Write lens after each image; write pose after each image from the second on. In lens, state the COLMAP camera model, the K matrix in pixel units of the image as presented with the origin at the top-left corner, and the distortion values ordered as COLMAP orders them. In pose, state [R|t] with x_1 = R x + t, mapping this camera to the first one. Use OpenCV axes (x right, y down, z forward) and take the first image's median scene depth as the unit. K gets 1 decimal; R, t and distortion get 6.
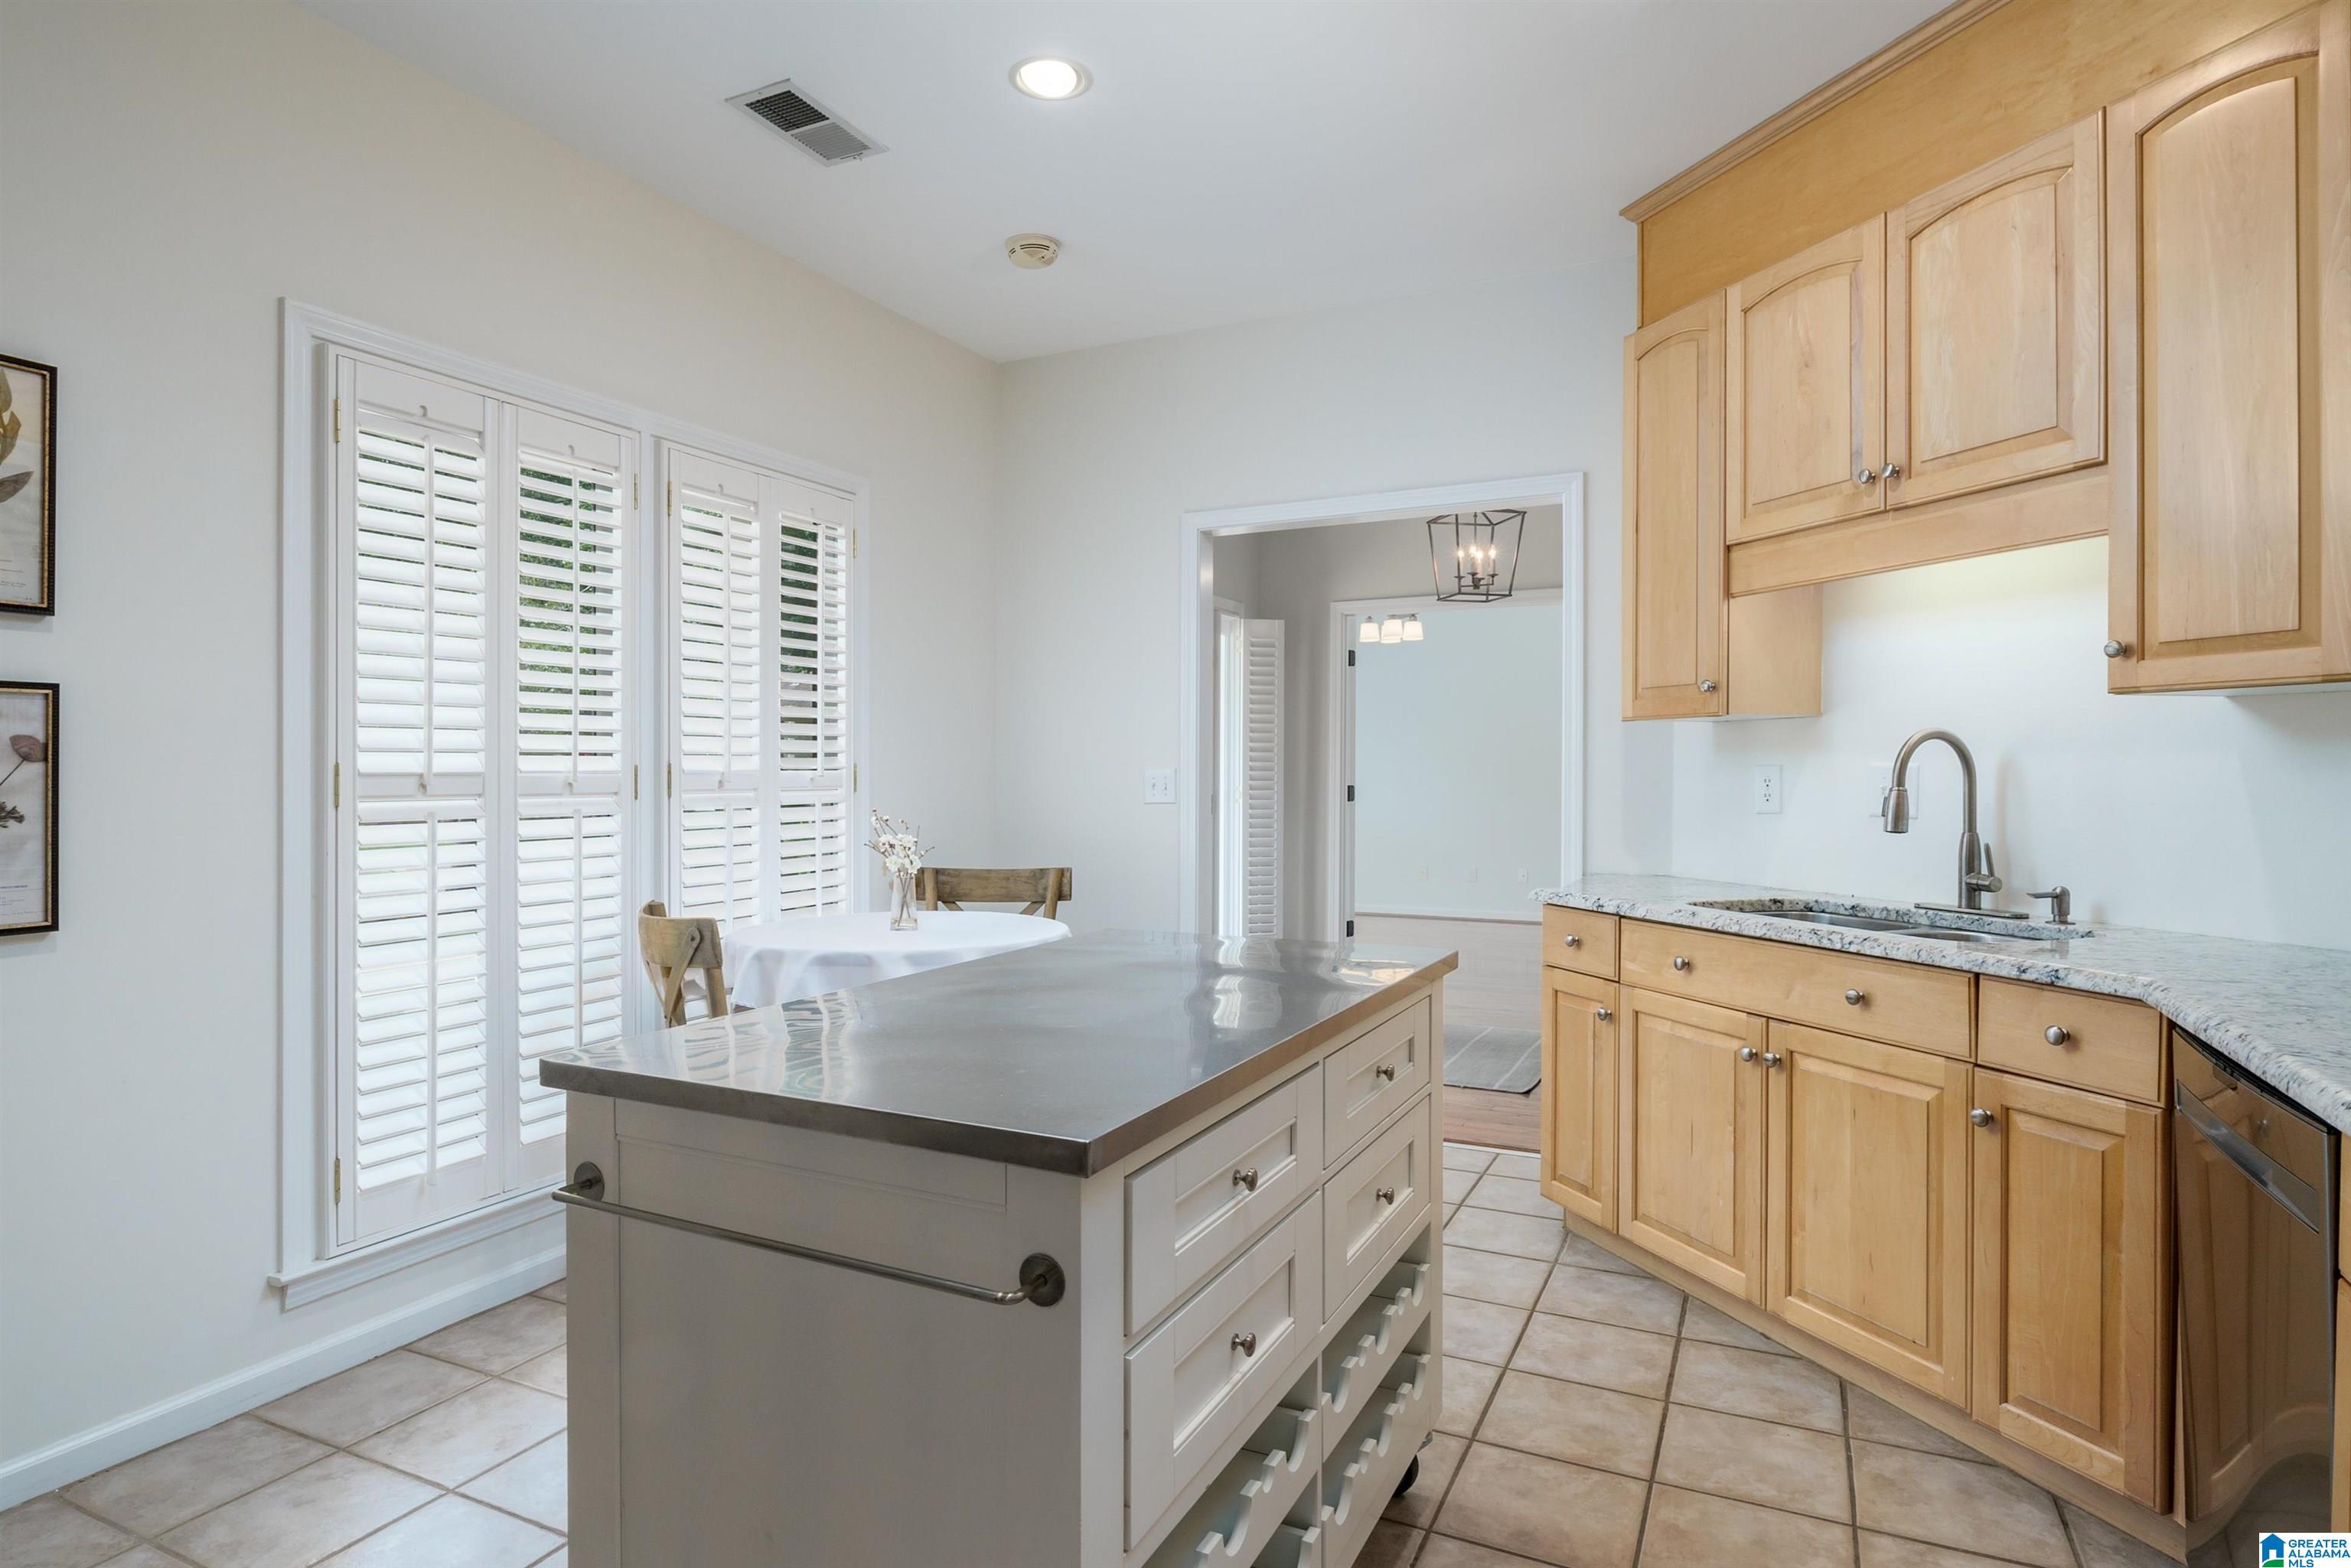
lens RADIAL K [[1272.7, 0, 1170.5], [0, 1272.7, 787.1], [0, 0, 1]] dist [-0.003795, 0.000423]
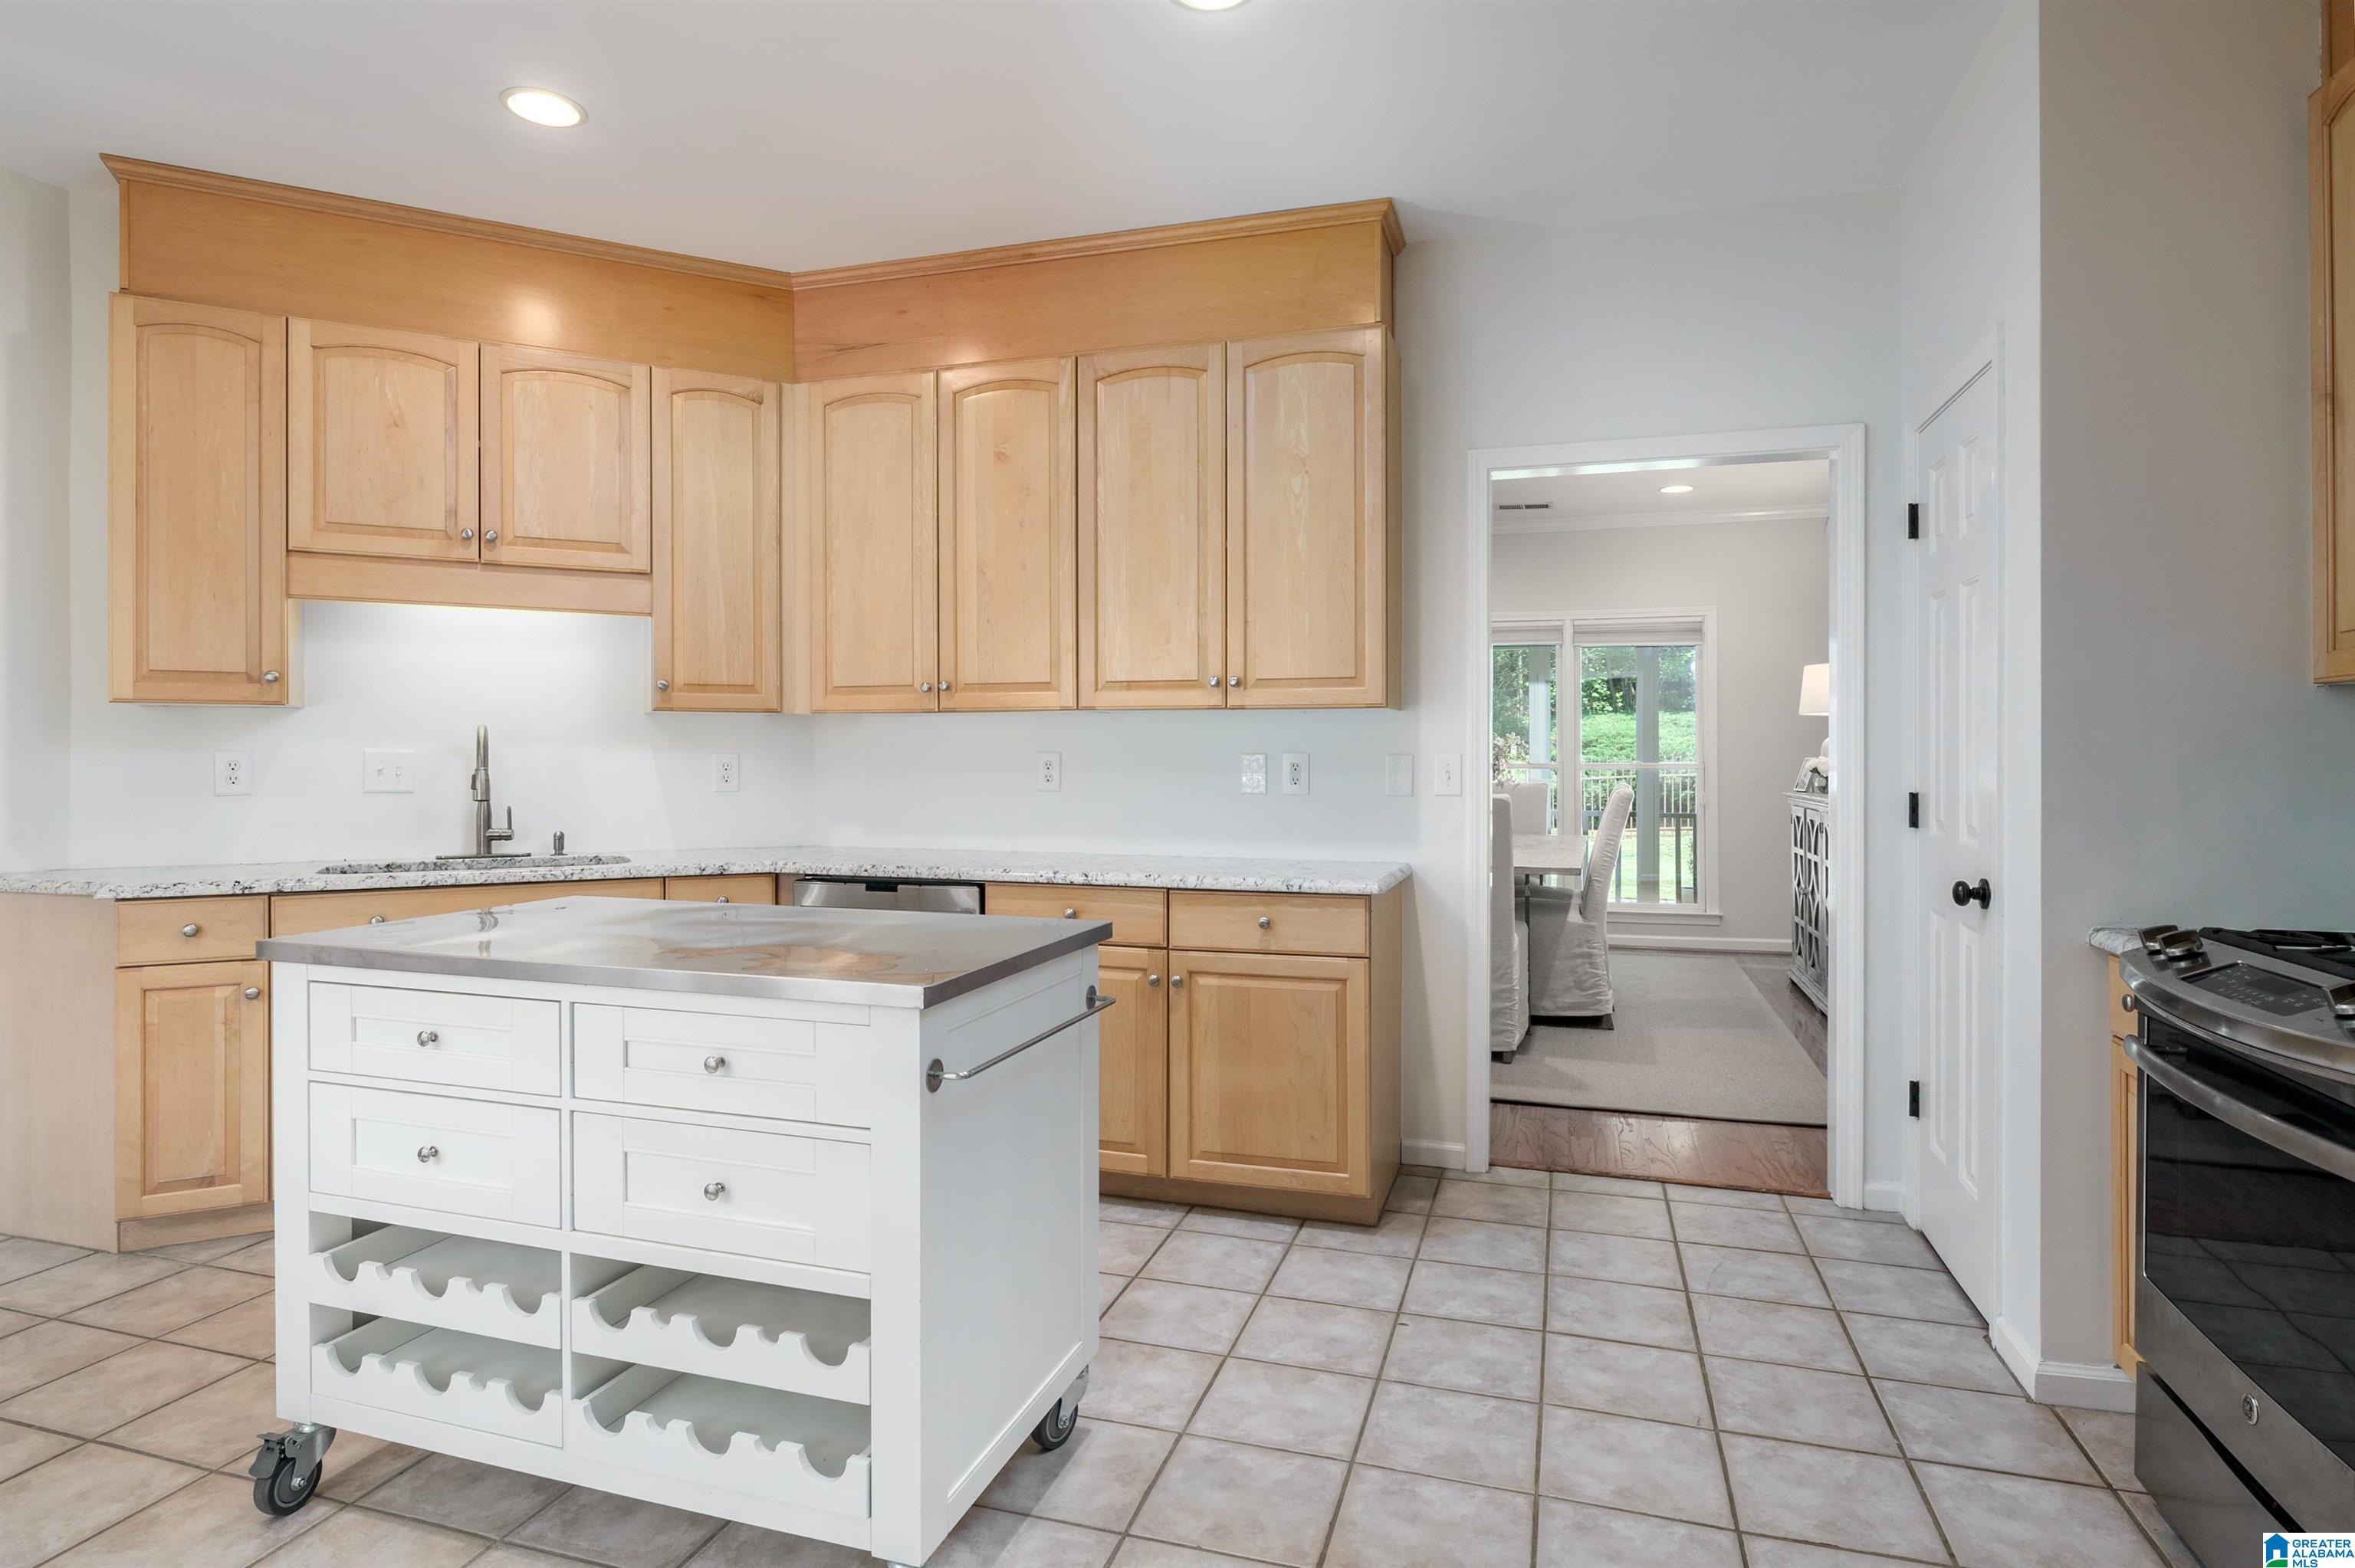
lens RADIAL K [[1274.7, 0, 1172.2], [0, 1274.7, 768.5], [0, 0, 1]] dist [-0.003795, 0.000423]
pose [[-0.153477, -0.006567, 0.988130, -0.858063], [0.011496, 0.999898, 0.008431, -0.001816], [-0.988085, 0.012654, -0.153386, 0.465718]]
